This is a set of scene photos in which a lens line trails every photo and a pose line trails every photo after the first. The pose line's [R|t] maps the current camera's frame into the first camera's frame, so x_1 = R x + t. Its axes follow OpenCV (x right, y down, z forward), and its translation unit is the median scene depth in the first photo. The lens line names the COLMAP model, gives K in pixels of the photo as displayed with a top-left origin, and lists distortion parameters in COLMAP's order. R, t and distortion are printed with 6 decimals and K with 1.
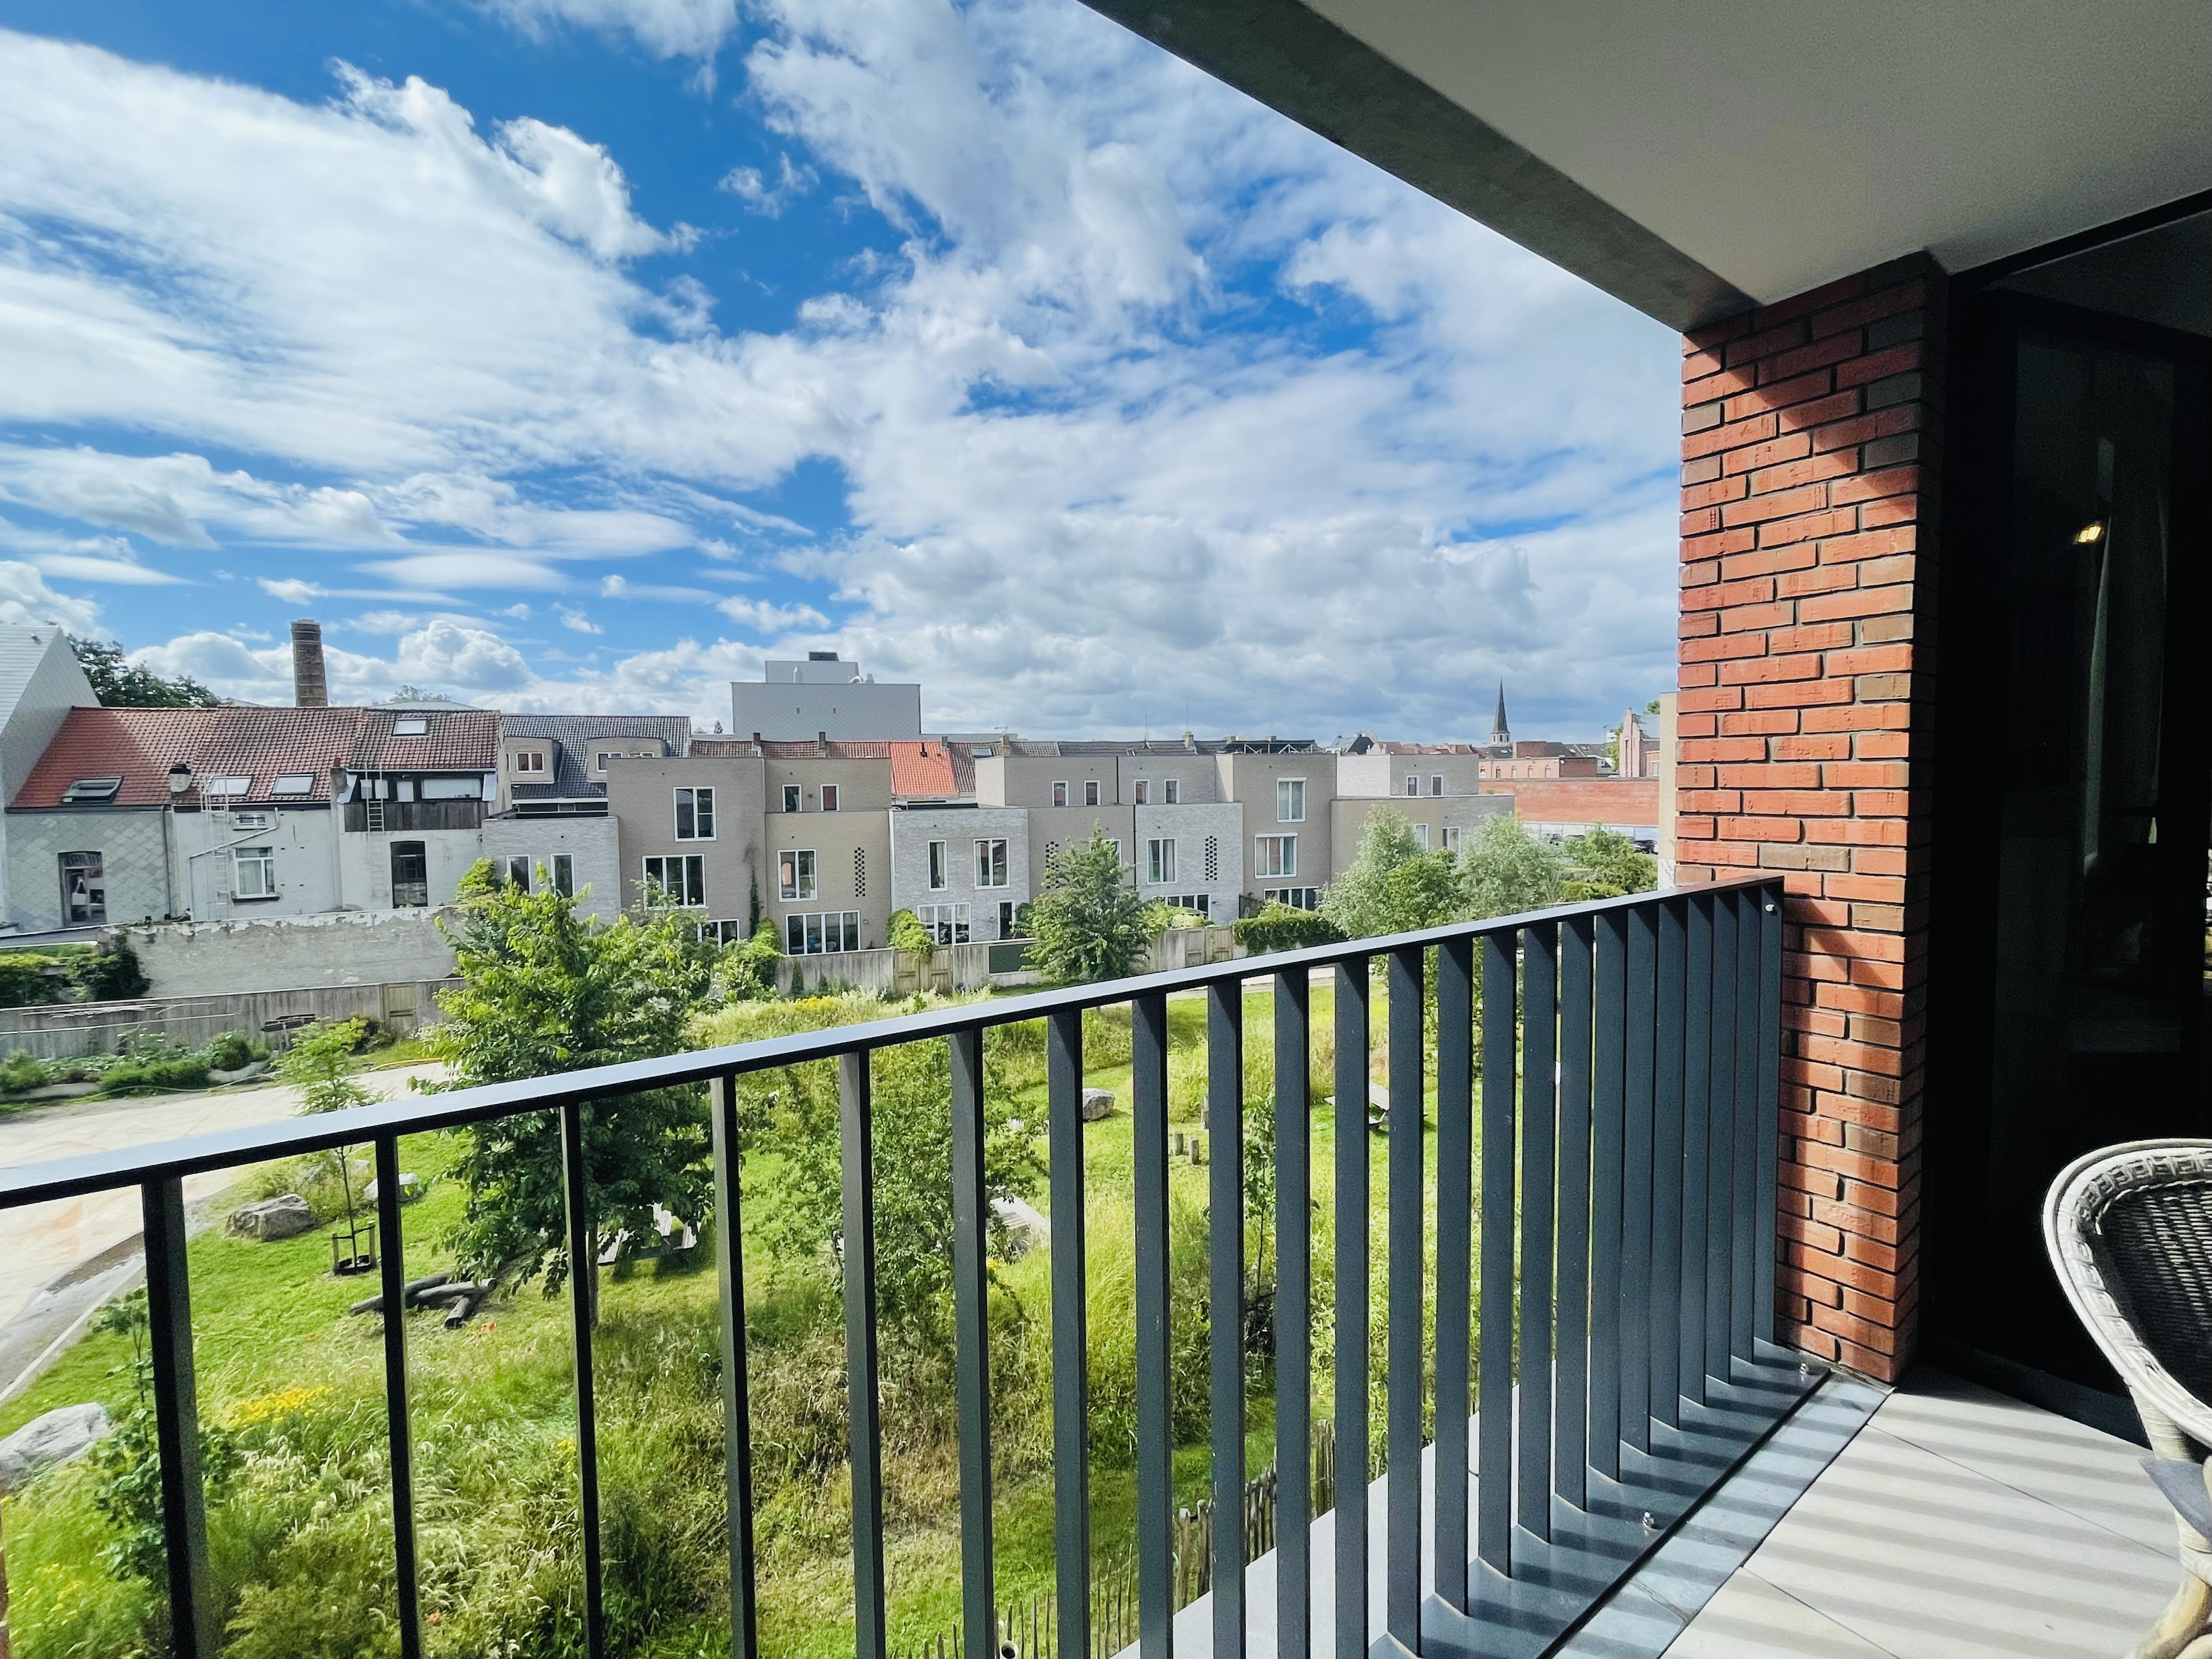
lens RADIAL K [[959.8, 0, 1086.7], [0, 959.8, 821.3], [0, 0, 1]] dist [0.000171, 0.000380]
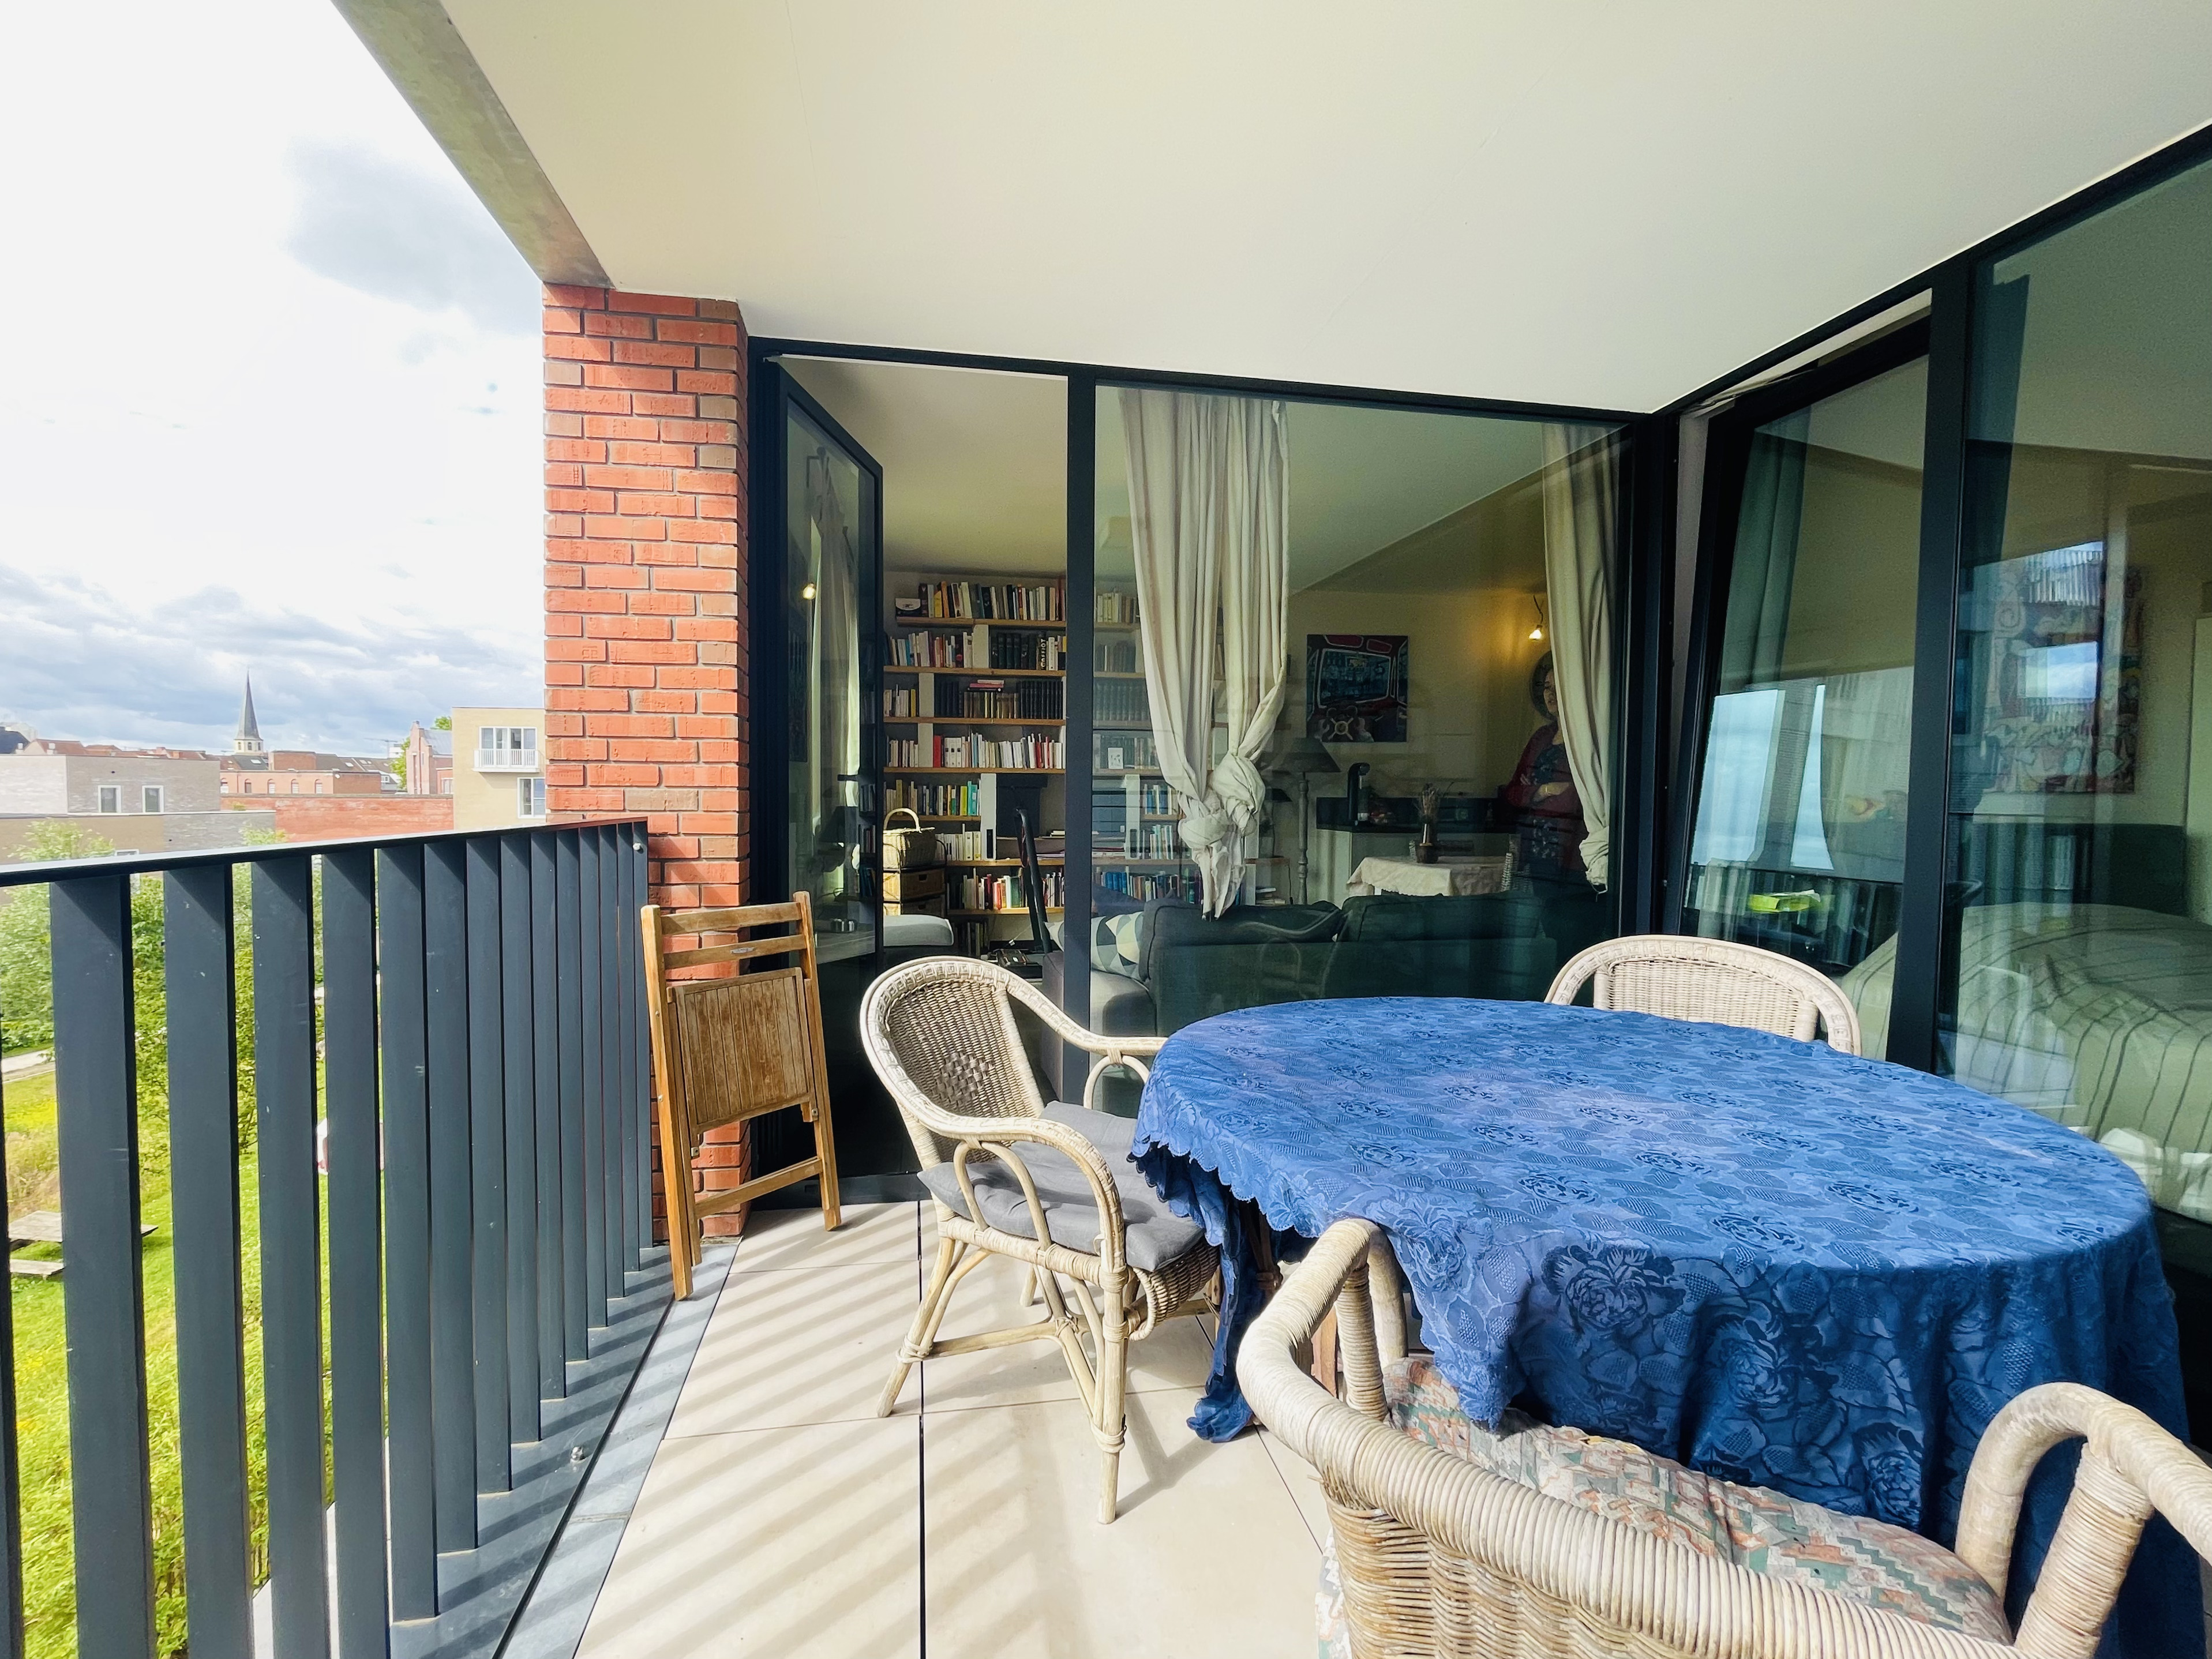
lens RADIAL K [[959.7, 0, 1086.7], [0, 959.7, 821.3], [0, 0, 1]] dist [0.000171, 0.000380]
pose [[0.429732, -0.008055, 0.902921, -0.047145], [0.030589, 0.999516, -0.005641, 0.083170], [-0.902438, 0.030044, 0.429771, 0.075919]]
